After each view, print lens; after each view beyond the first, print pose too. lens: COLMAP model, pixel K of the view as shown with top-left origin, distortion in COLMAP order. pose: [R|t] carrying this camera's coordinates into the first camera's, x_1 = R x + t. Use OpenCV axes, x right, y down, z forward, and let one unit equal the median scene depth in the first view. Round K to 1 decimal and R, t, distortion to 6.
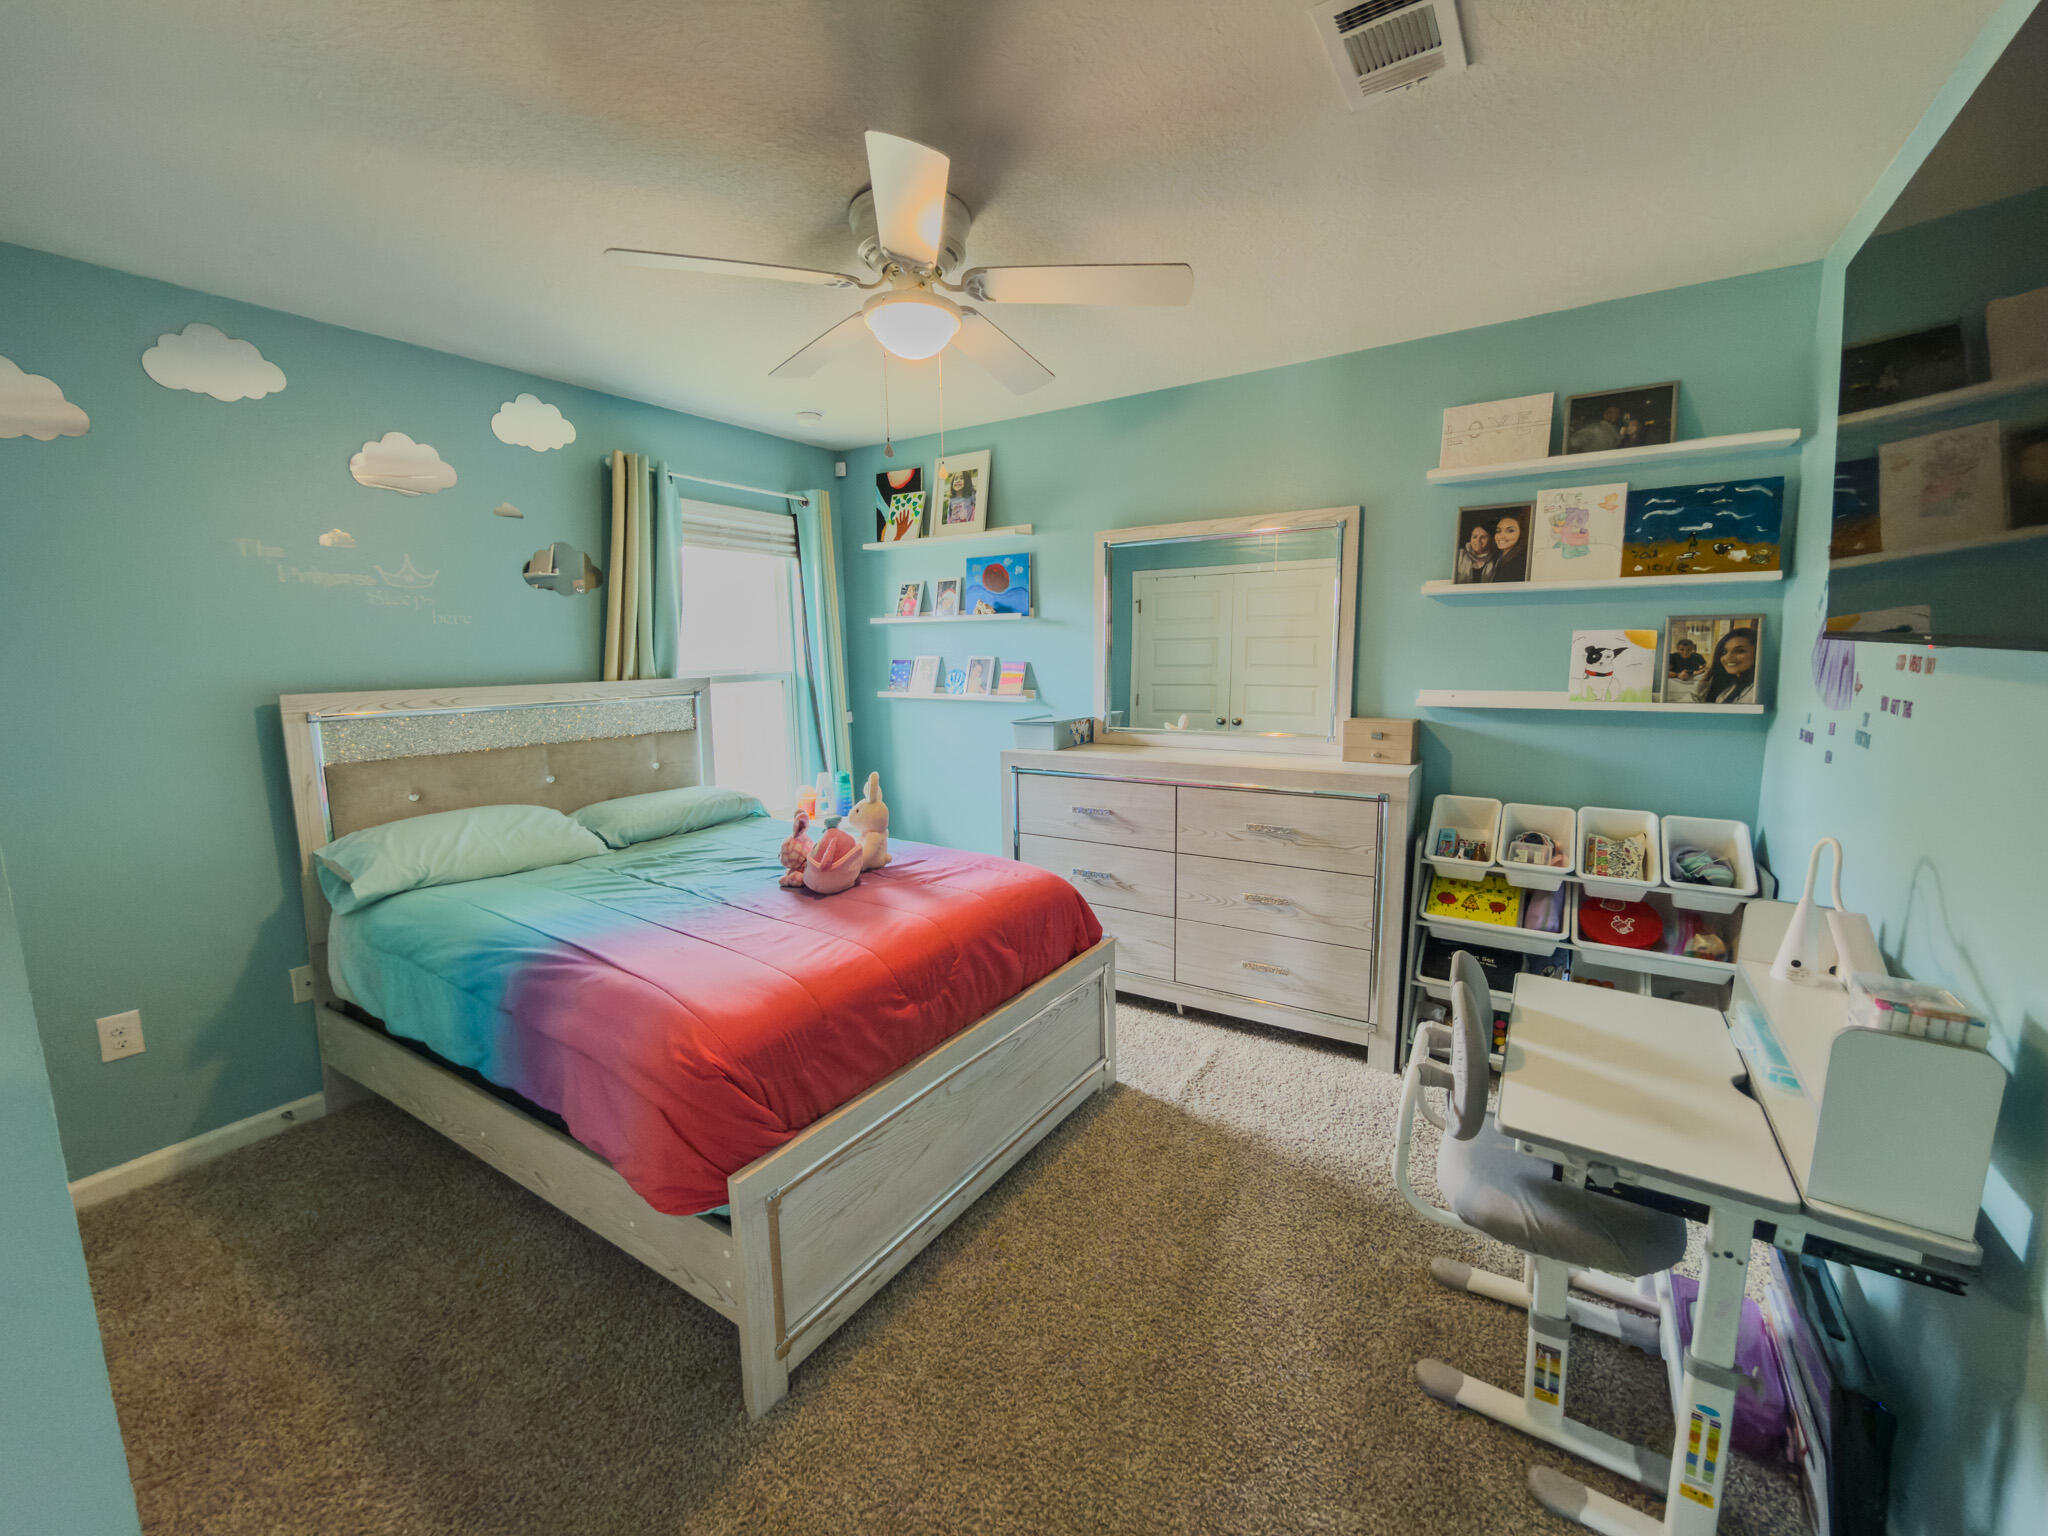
lens RADIAL K [[813.4, 0, 1025.0], [0, 813.4, 764.0], [0, 0, 1]] dist [0.000196, 0.000146]
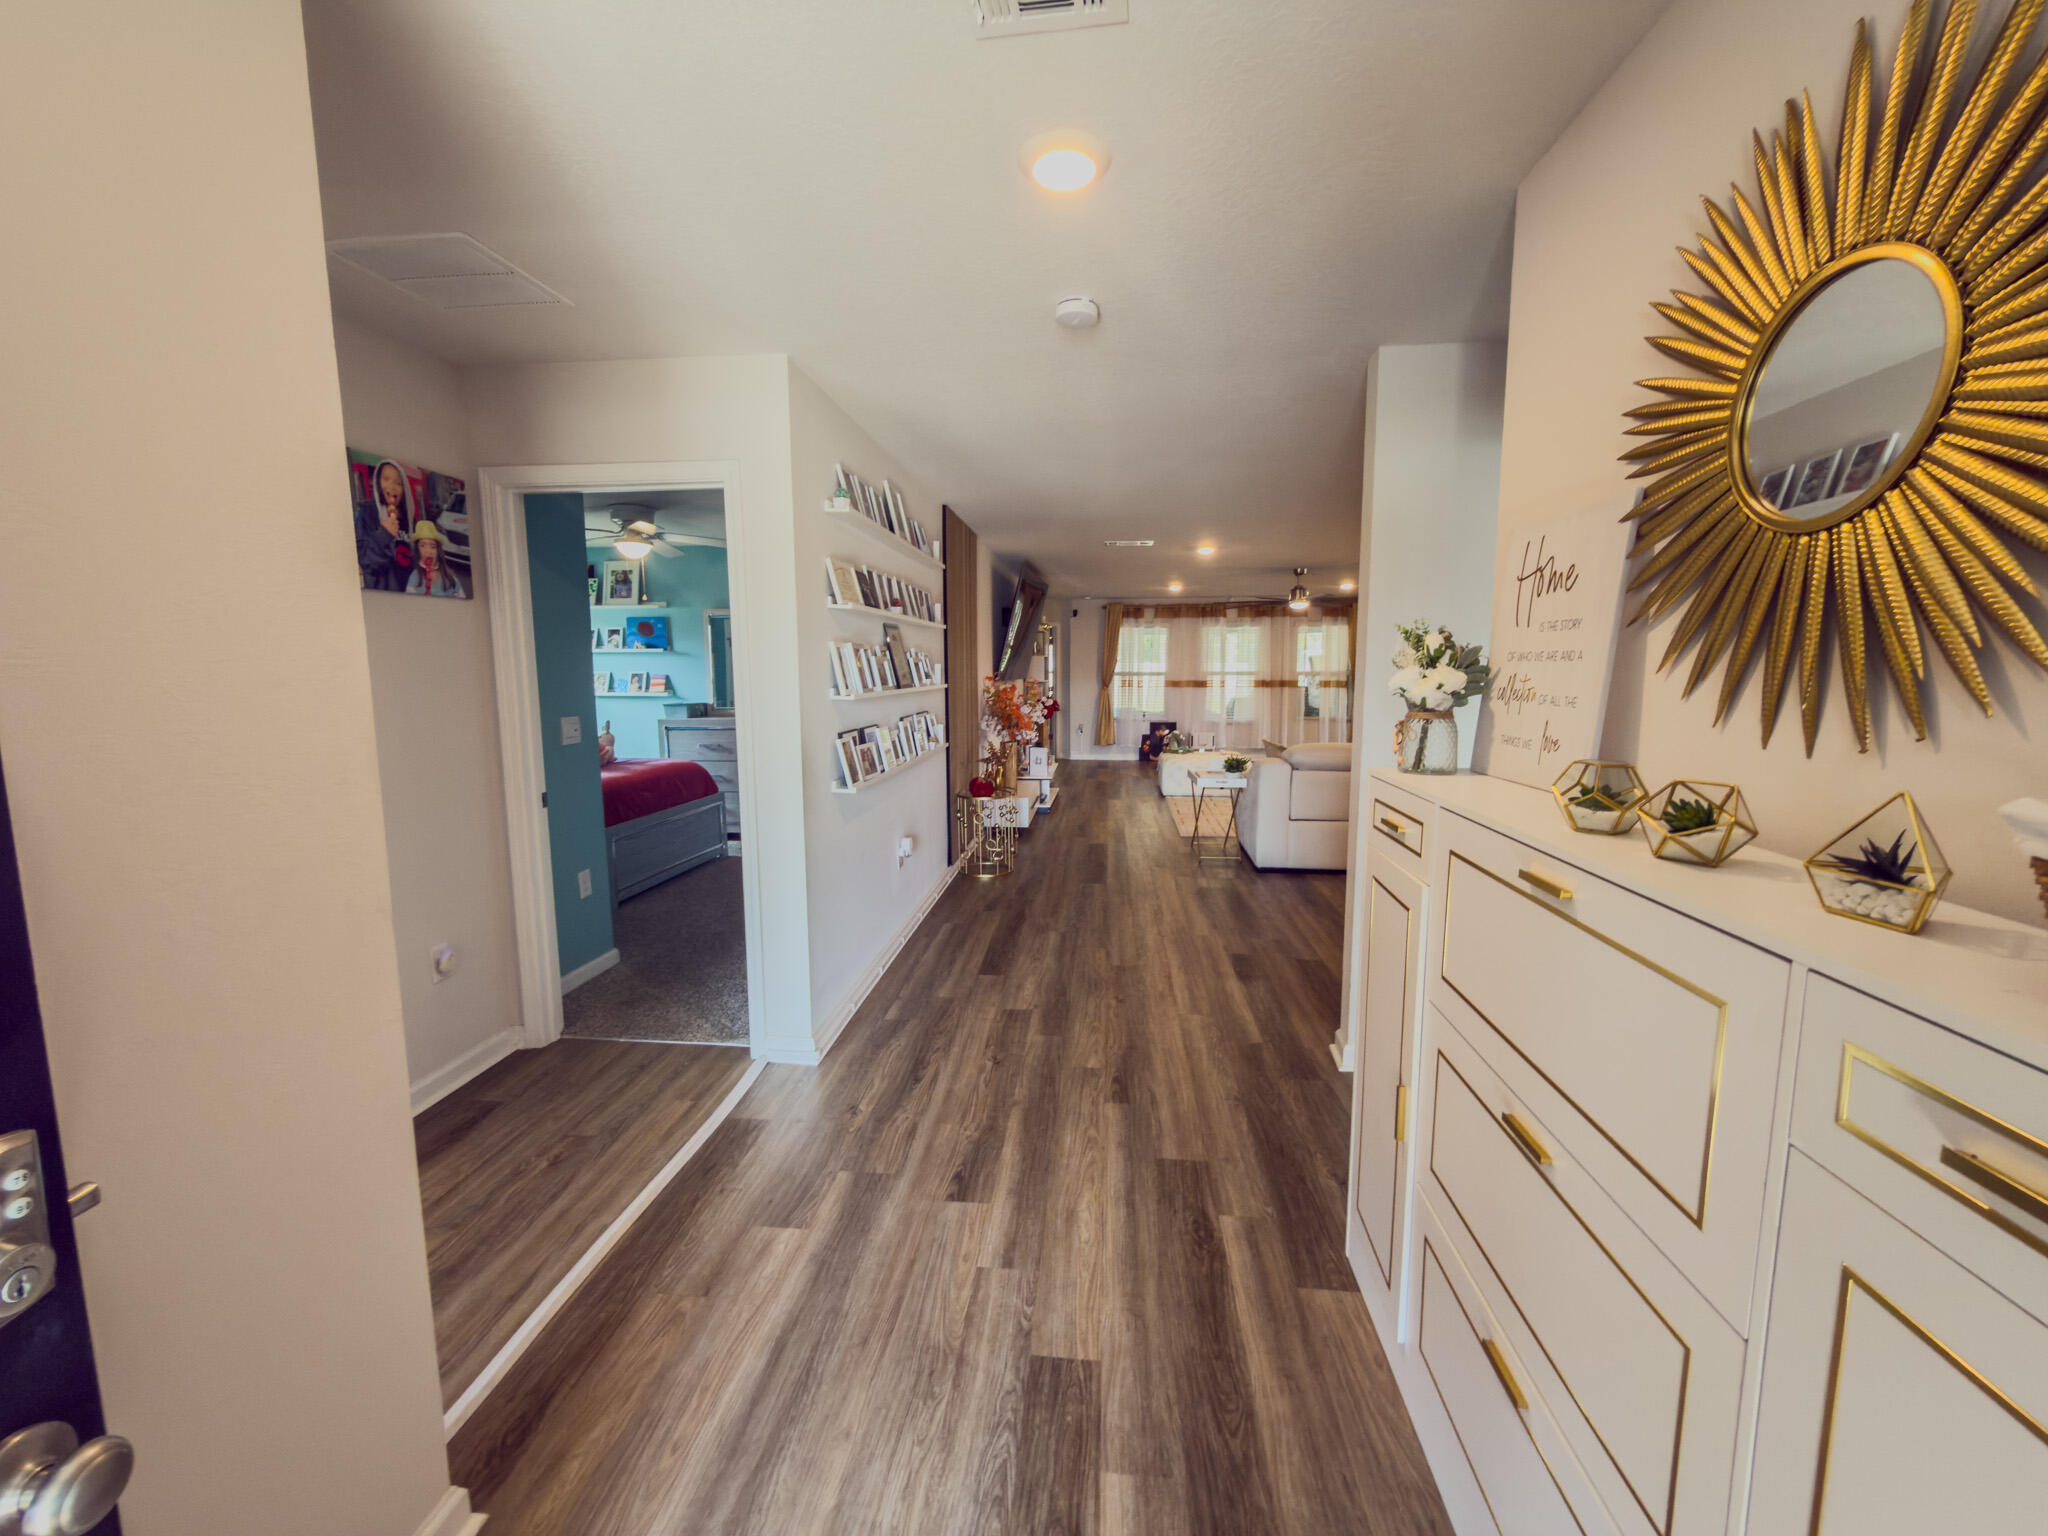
lens RADIAL K [[813.4, 0, 1020.8], [0, 813.4, 771.1], [0, 0, 1]] dist [0.000196, 0.000146]
pose [[0.893427, -0.046897, 0.446754, -0.114643], [0.060839, 0.998004, -0.016905, 0.173258], [-0.445070, 0.042284, 0.894497, -1.003423]]
